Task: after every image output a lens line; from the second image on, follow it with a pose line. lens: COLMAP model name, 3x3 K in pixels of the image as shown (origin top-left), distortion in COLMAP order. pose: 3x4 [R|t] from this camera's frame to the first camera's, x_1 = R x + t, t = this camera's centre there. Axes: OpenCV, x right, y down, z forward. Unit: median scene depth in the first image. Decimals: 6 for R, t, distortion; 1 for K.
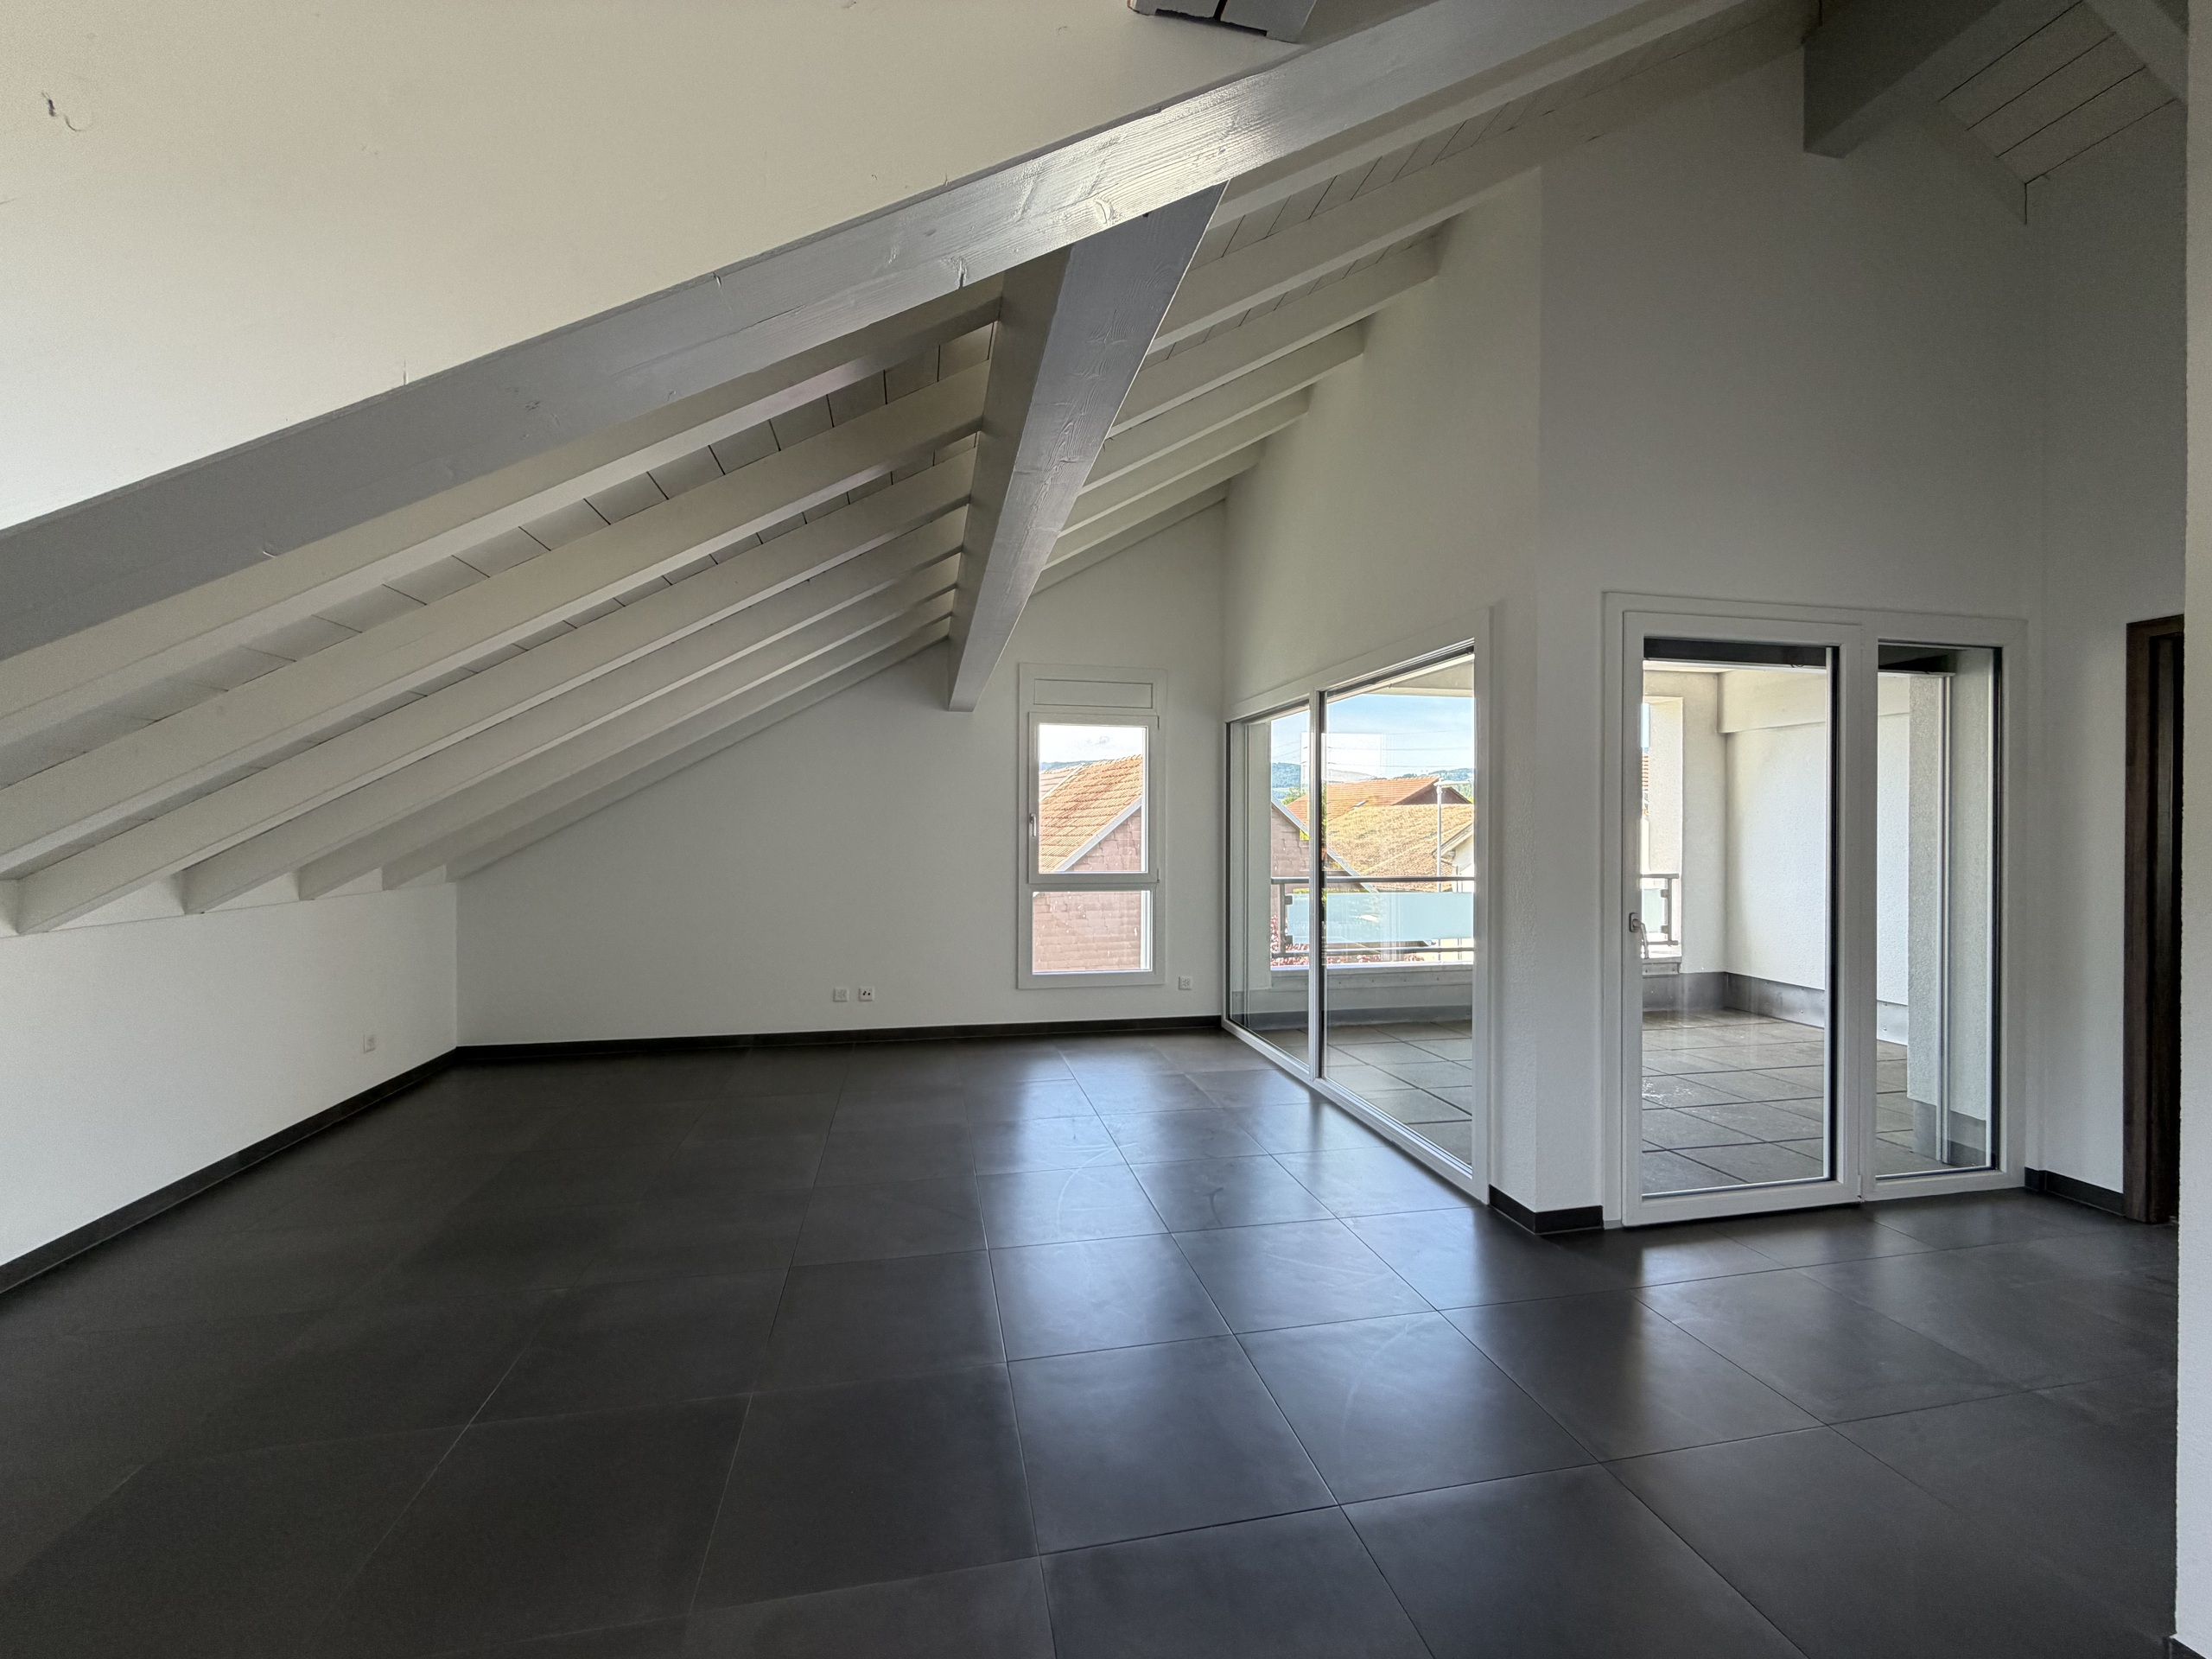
lens RADIAL K [[878.8, 0, 1102.3], [0, 878.8, 831.0], [0, 0, 1]] dist [-0.000981, -0.000057]
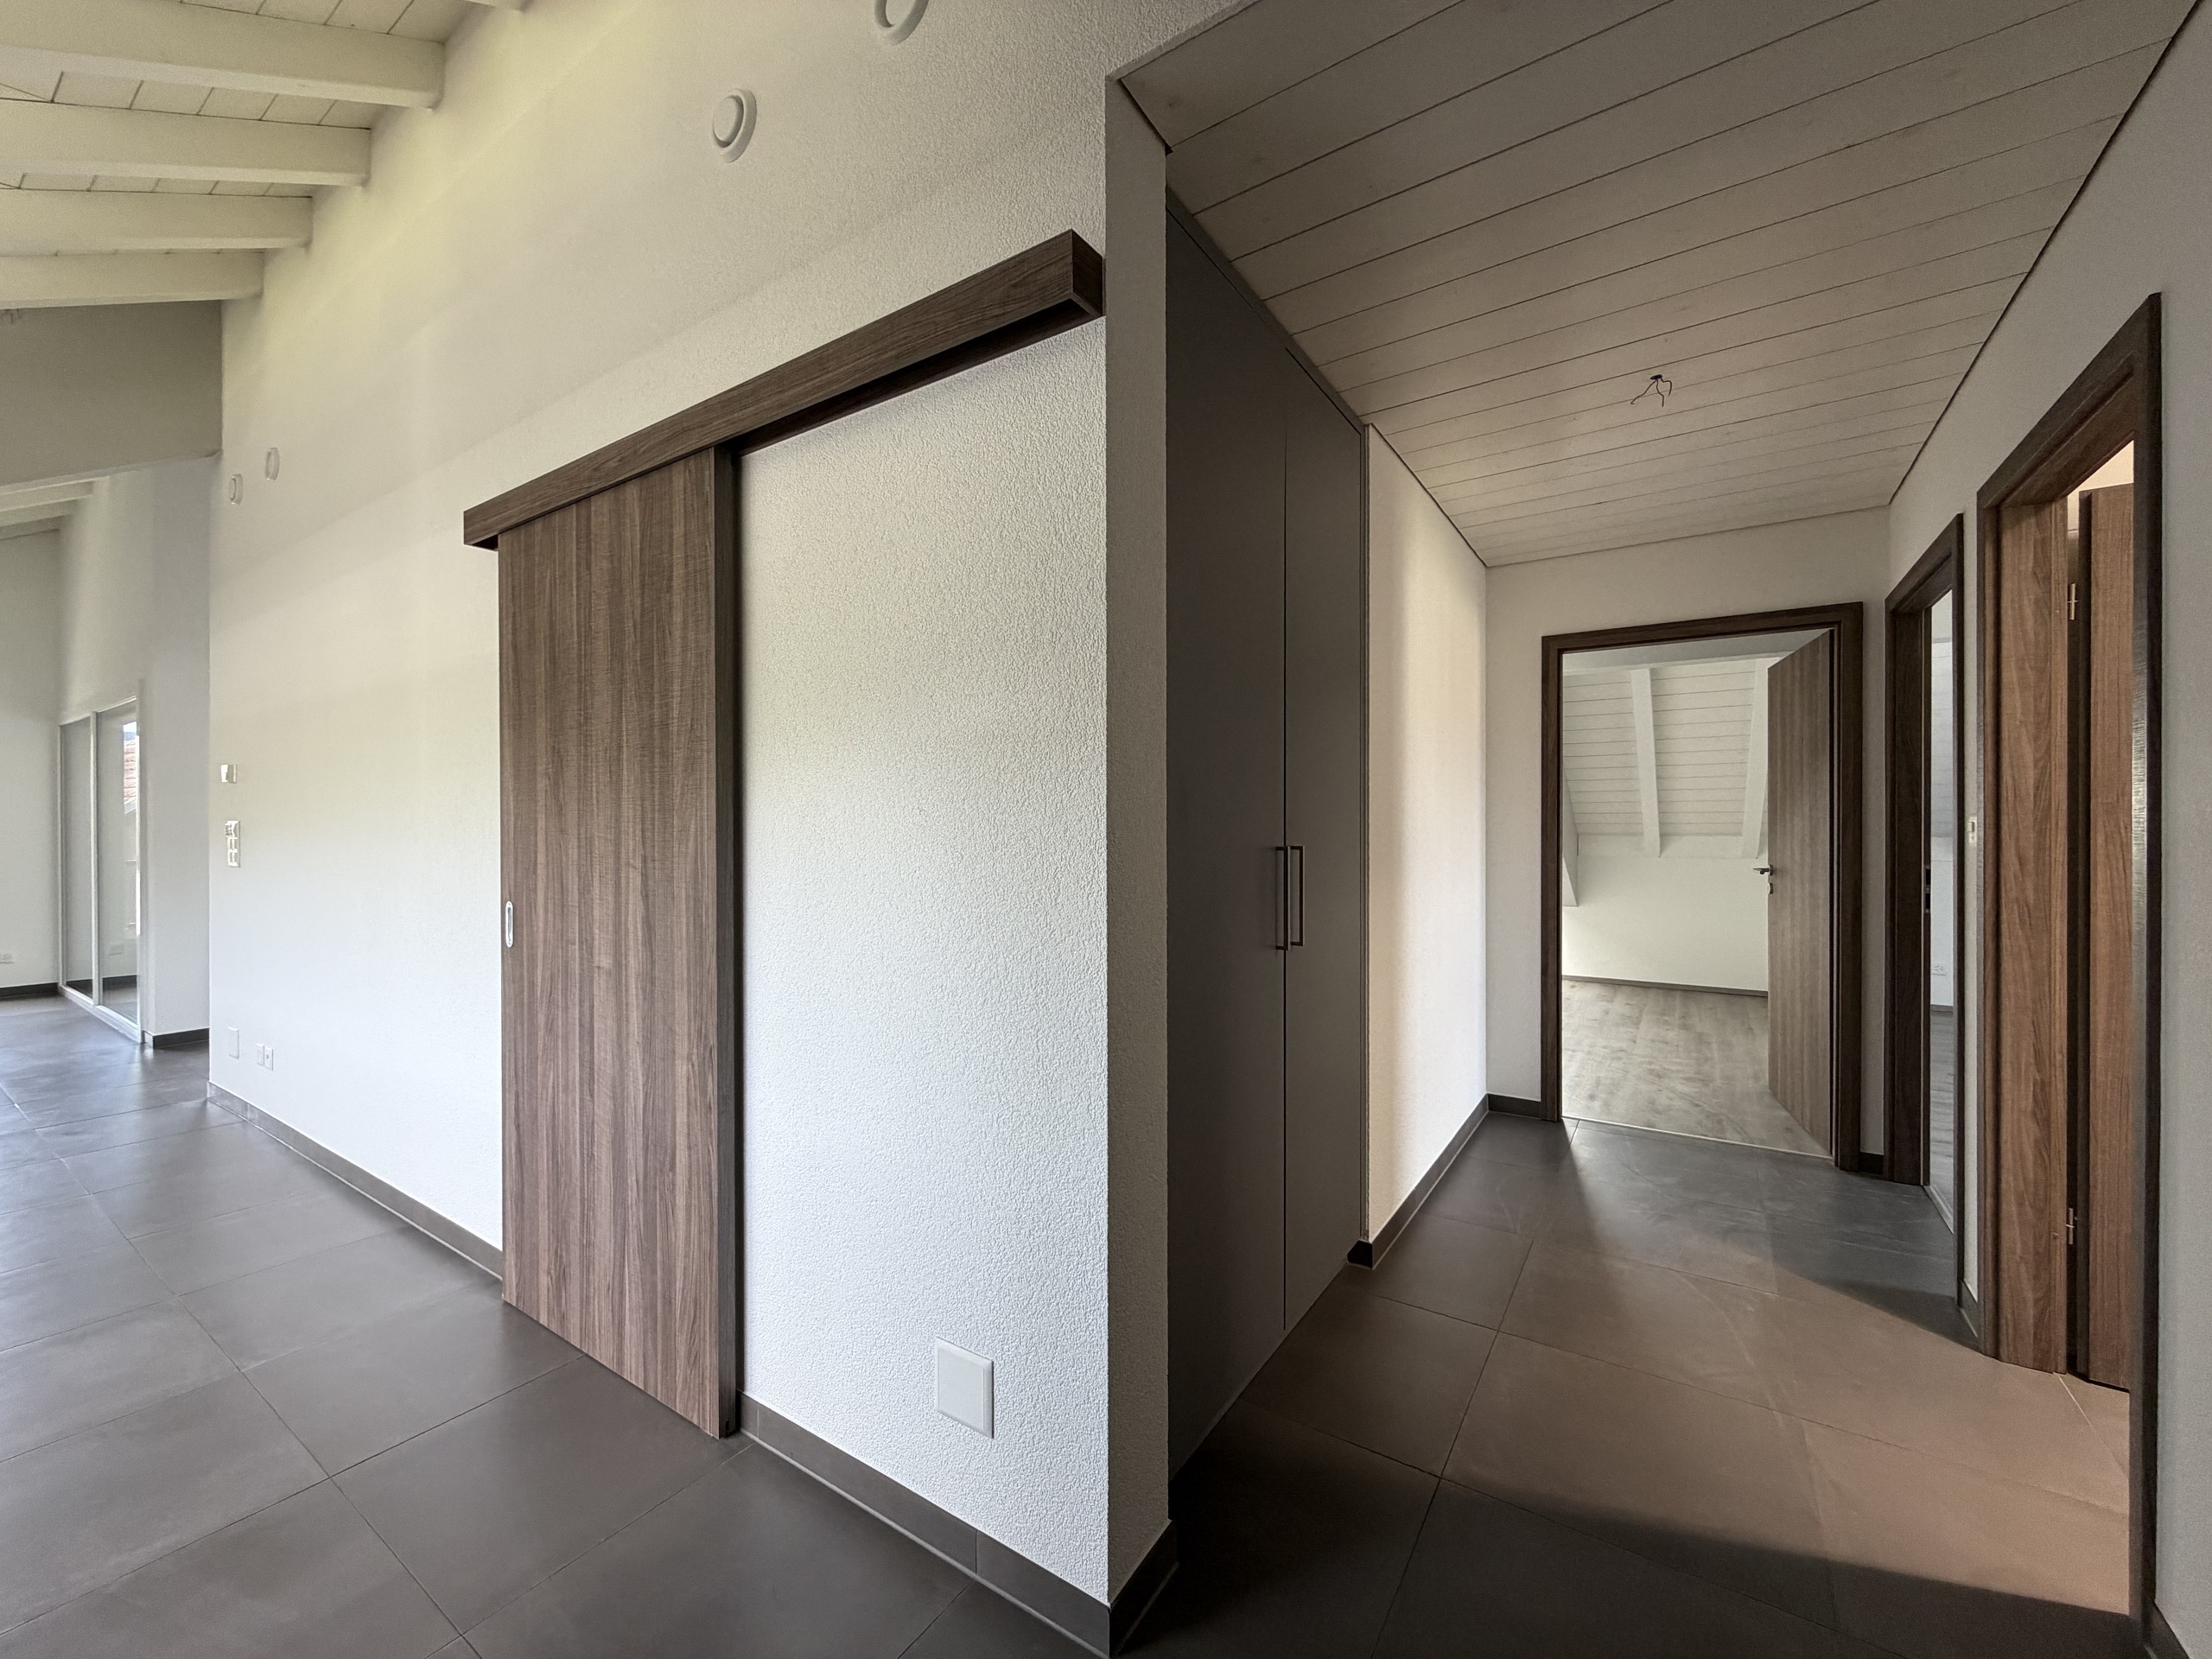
lens RADIAL K [[879.5, 0, 1106.0], [0, 879.5, 829.5], [0, 0, 1]] dist [0.000927, -0.000120]
pose [[0.712252, -0.012234, 0.701818, 0.358237], [0.010264, 0.999923, 0.007014, 0.021032], [-0.701849, 0.002208, 0.712322, -0.910141]]
